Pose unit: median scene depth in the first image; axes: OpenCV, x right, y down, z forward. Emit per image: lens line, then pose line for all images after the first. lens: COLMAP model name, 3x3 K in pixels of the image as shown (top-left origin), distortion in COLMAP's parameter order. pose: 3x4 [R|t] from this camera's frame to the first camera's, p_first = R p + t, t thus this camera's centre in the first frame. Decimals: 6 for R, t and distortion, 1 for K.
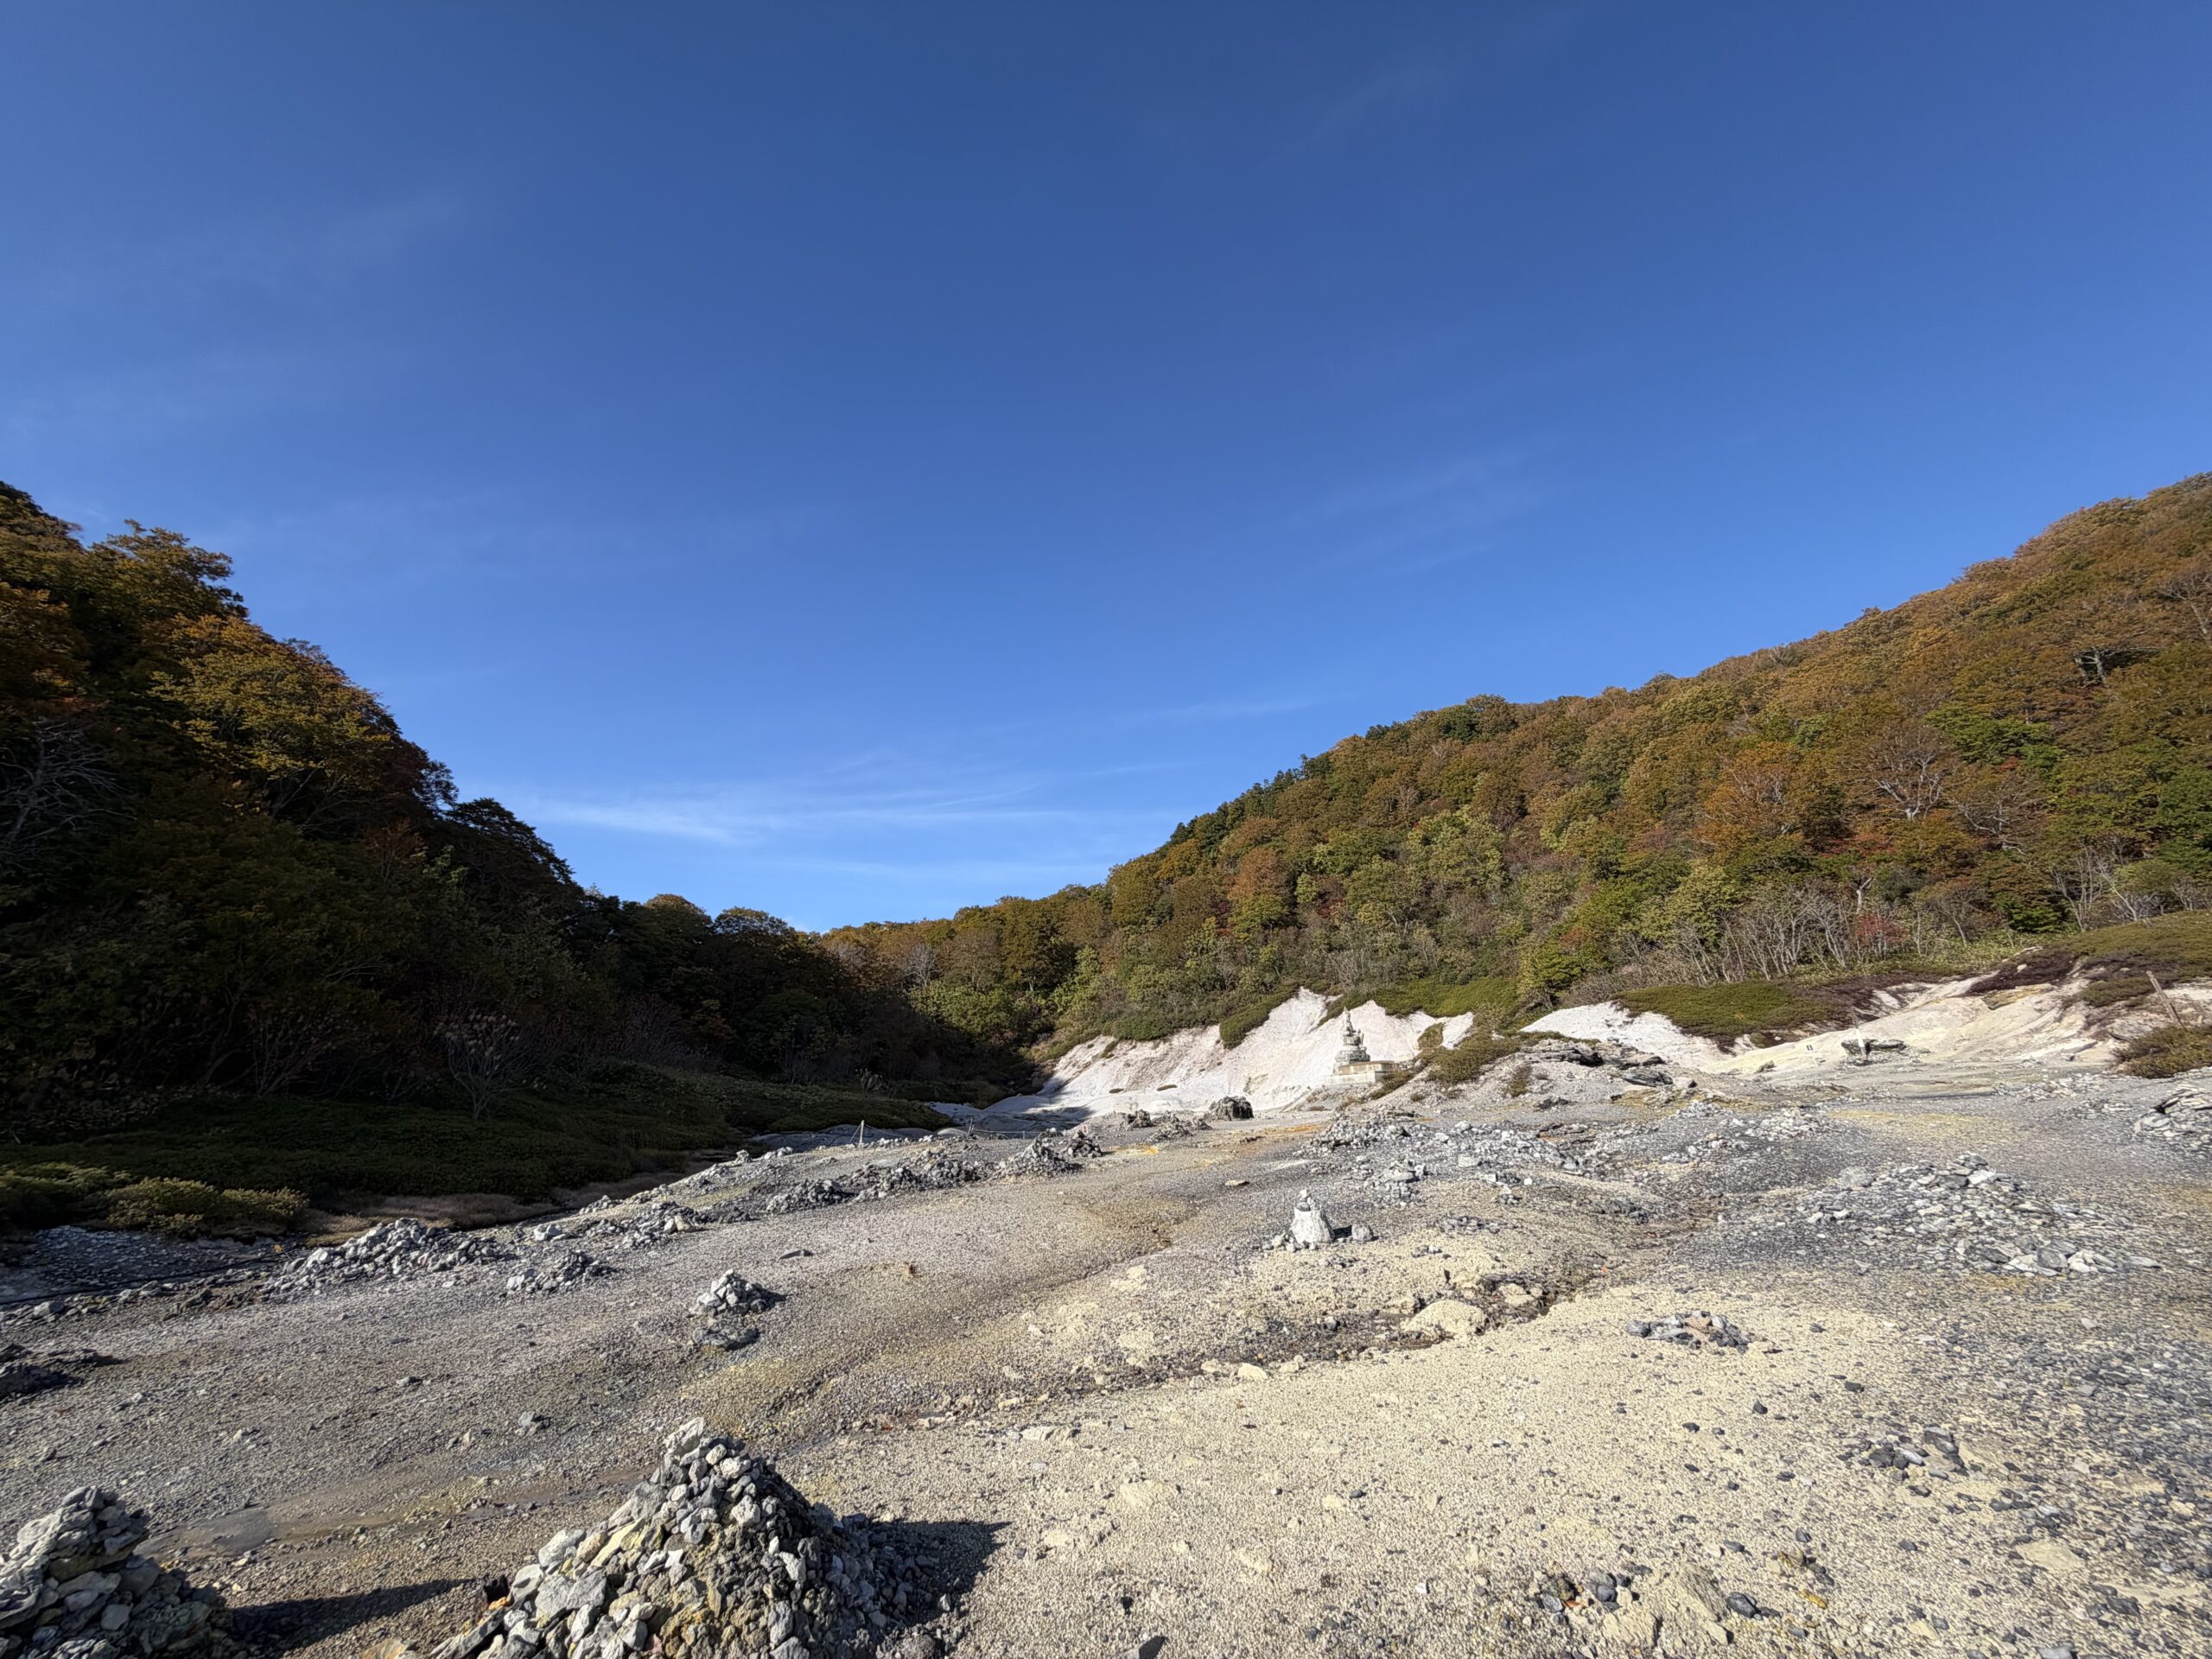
lens RADIAL K [[876.9, 0, 1097.1], [0, 876.9, 827.8], [0, 0, 1]] dist [-0.003401, 0.000727]
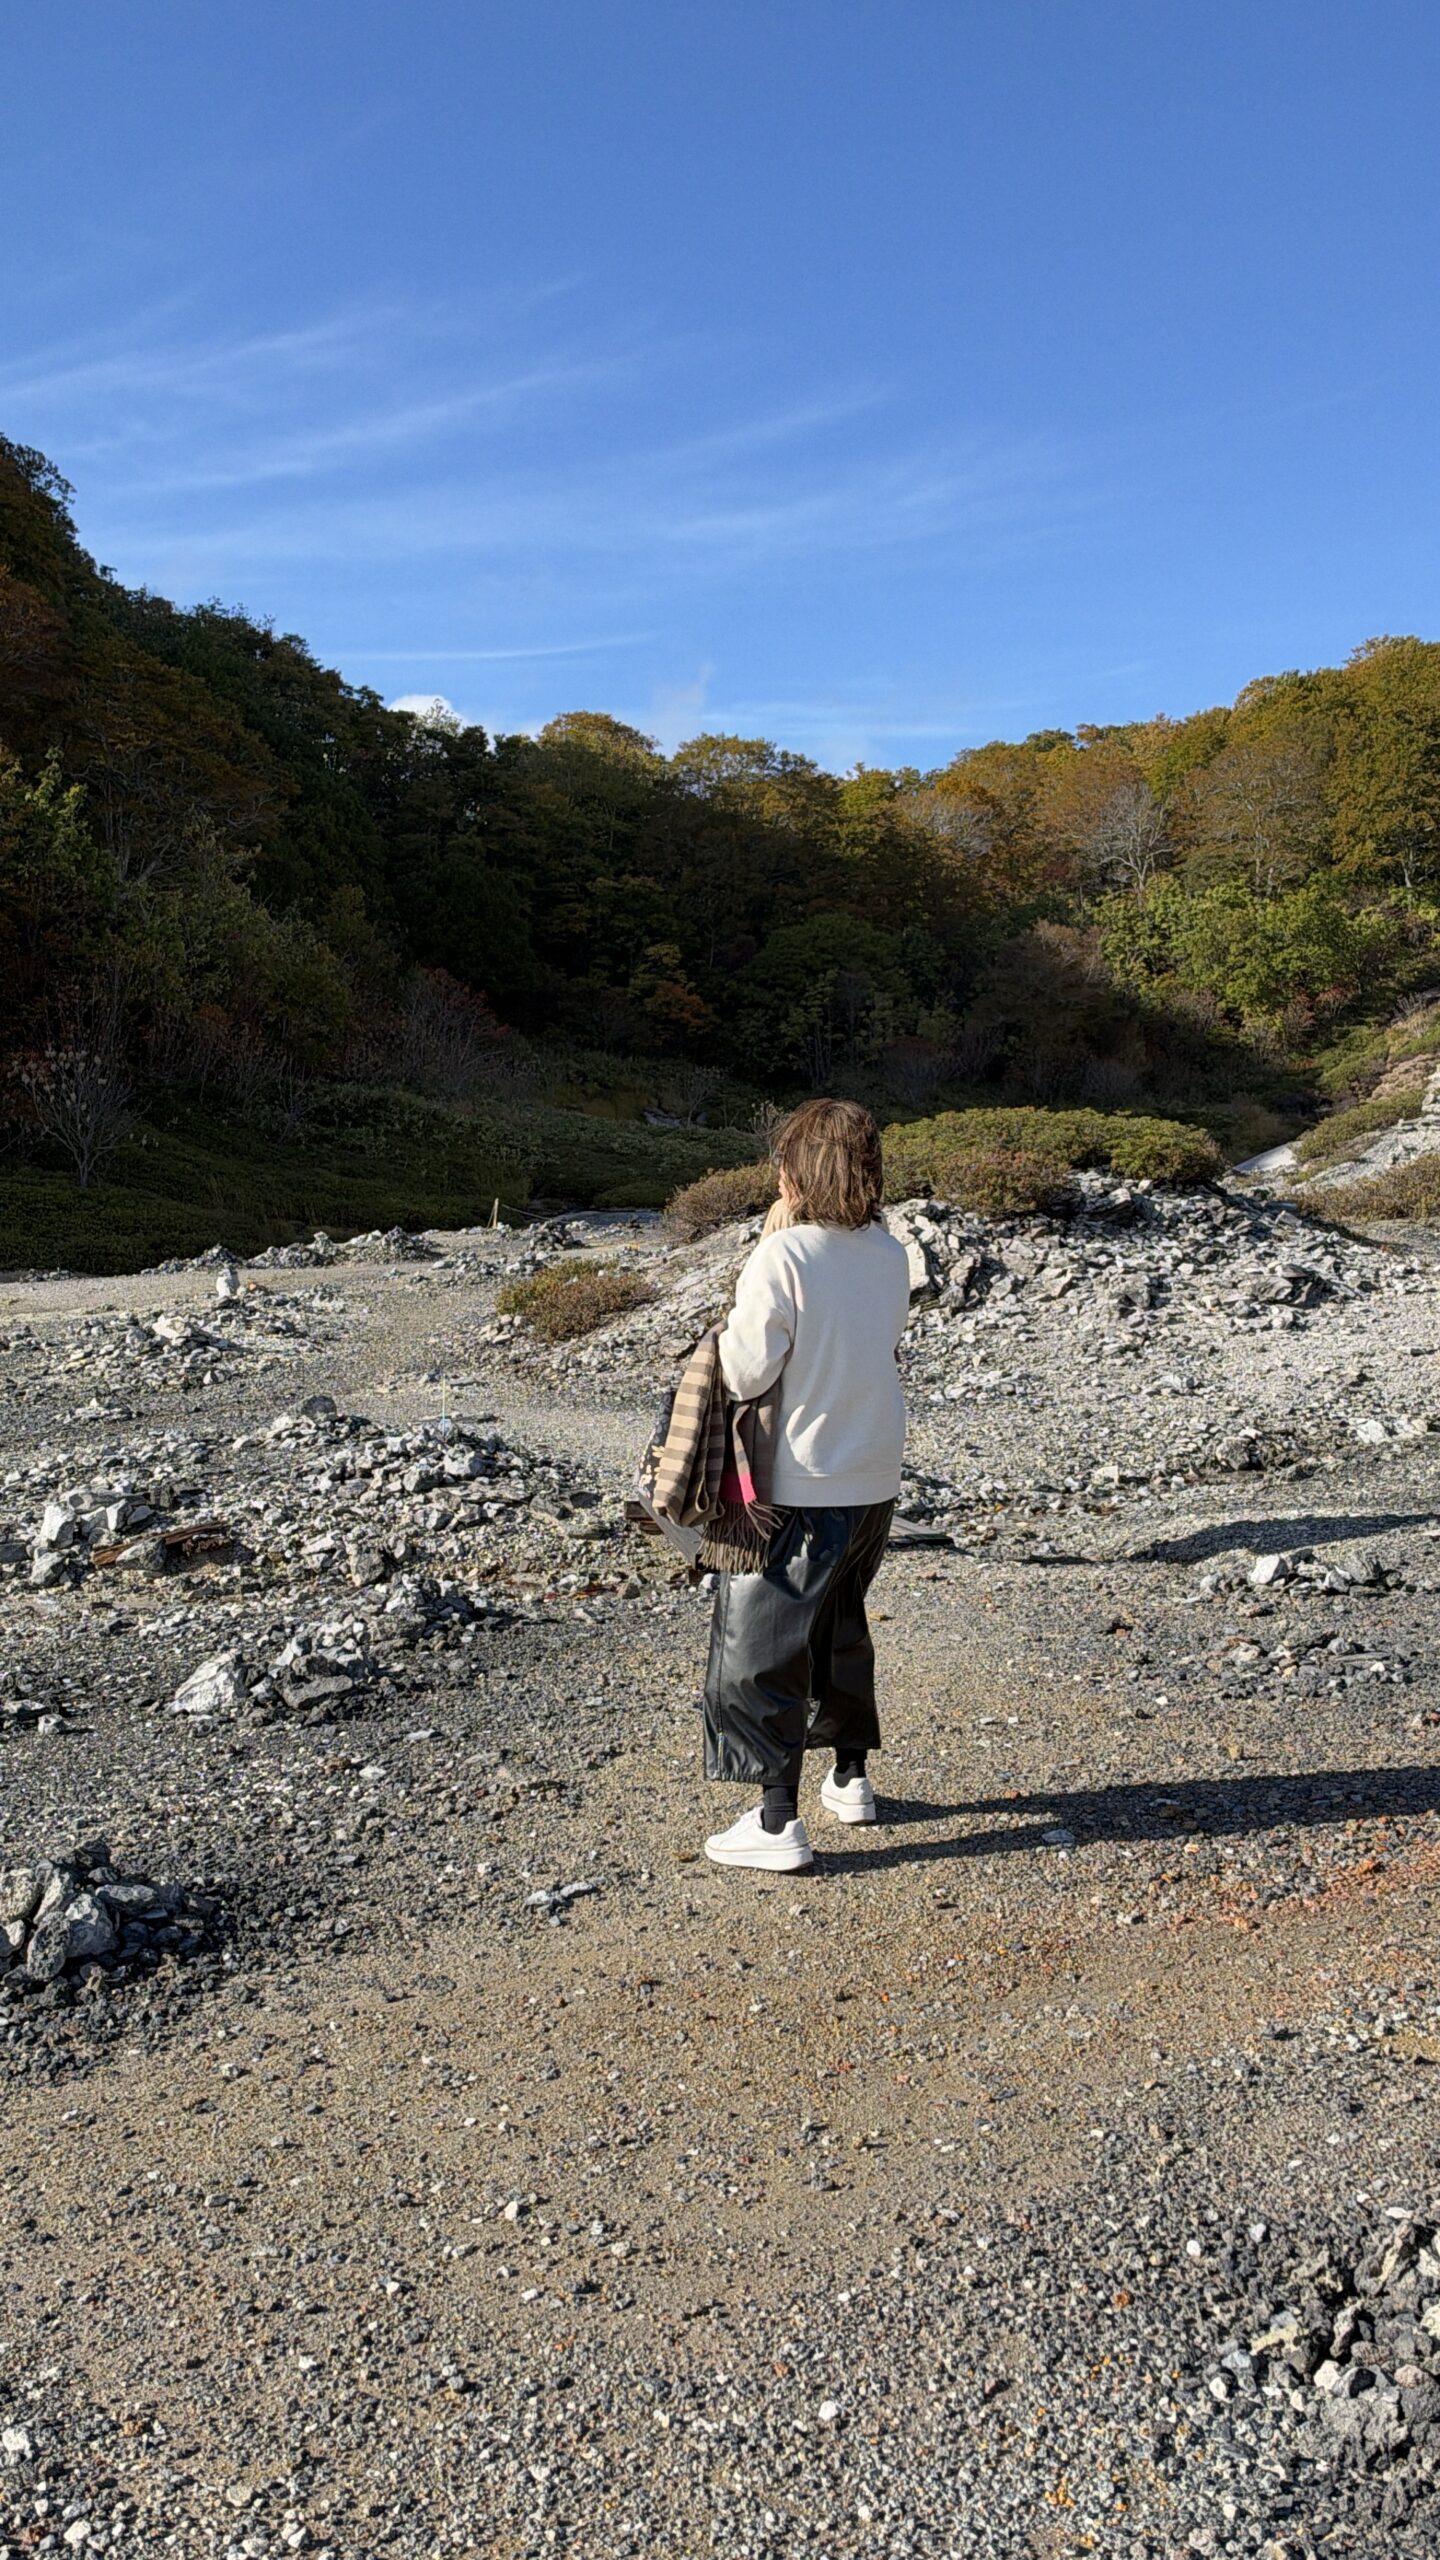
lens RADIAL K [[2230.3, 0, 712.3], [0, 2230.3, 1280.0], [0, 0, 1]] dist [0.109321, -0.000725]
pose [[0.900171, 0.036900, -0.433970, 0.240061], [0.120425, 0.936472, 0.329421, -0.063205], [0.418556, -0.348796, 0.838541, -0.166546]]
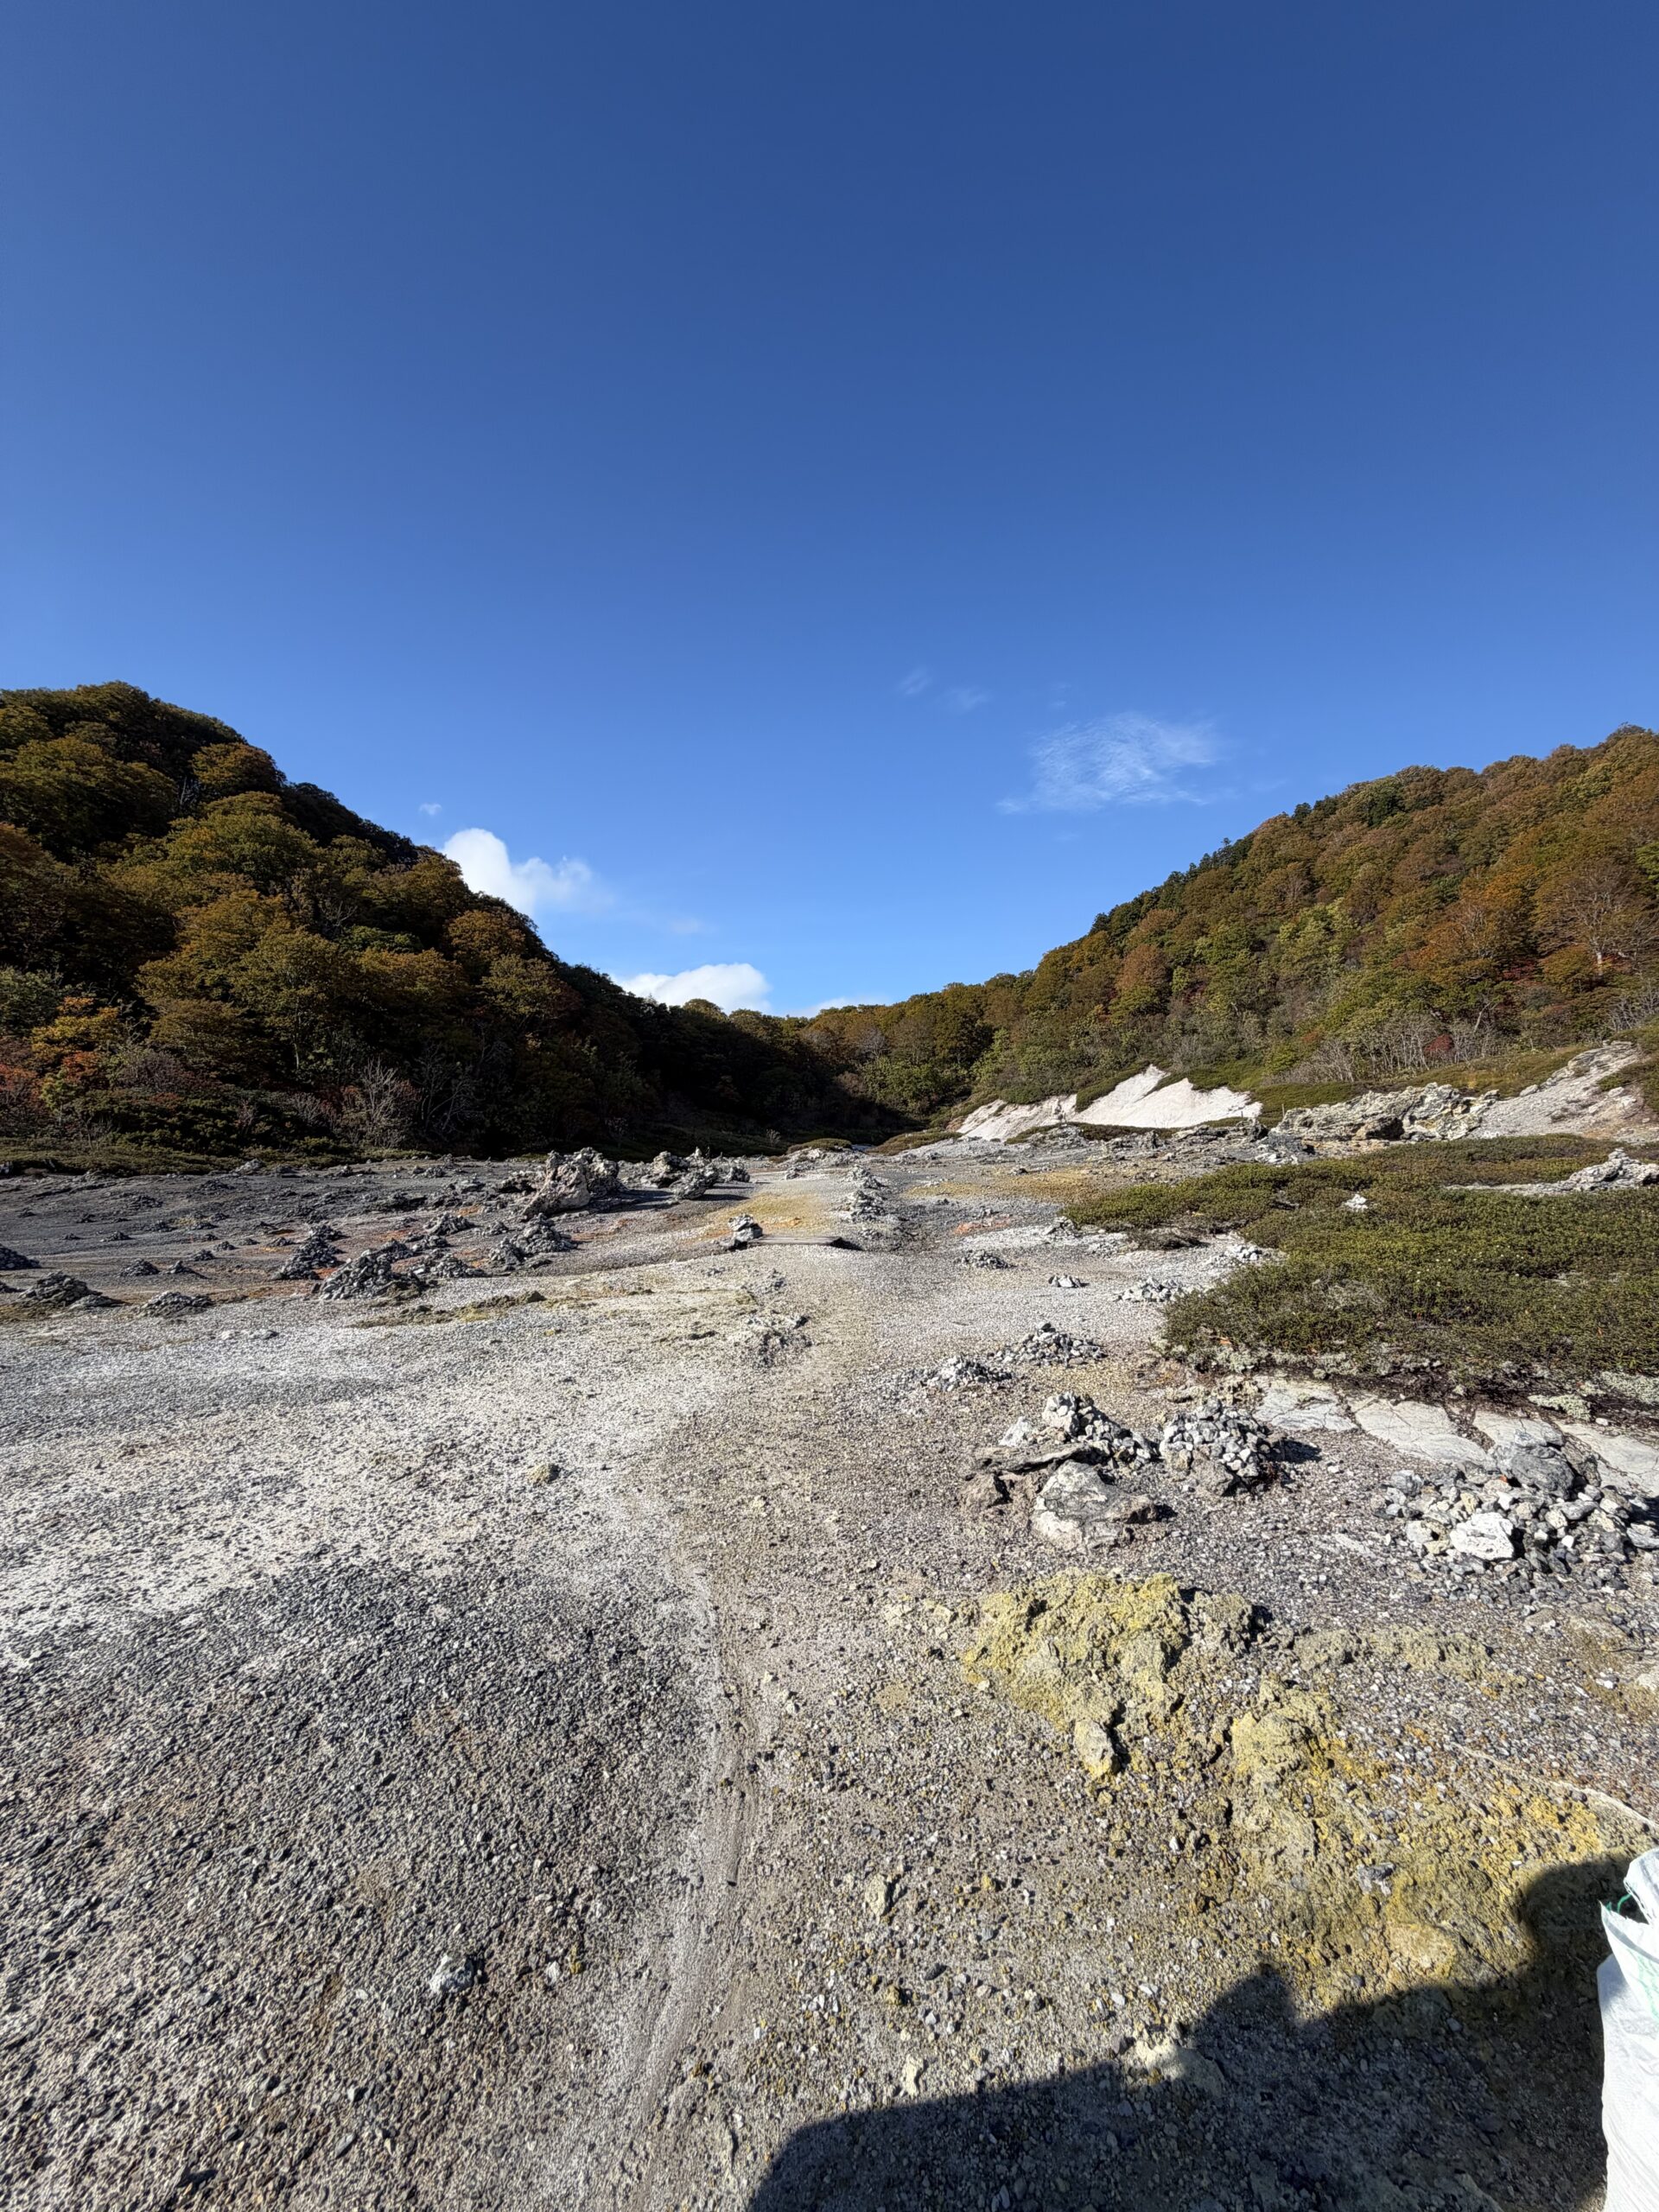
lens RADIAL K [[876.9, 0, 833.1], [0, 876.9, 1100.5], [0, 0, 1]] dist [-0.003401, 0.000727]
pose [[0.947373, 0.009018, -0.320005, 0.417080], [0.072130, 0.967886, 0.240817, -0.217441], [0.311900, -0.251226, 0.916299, -0.650495]]
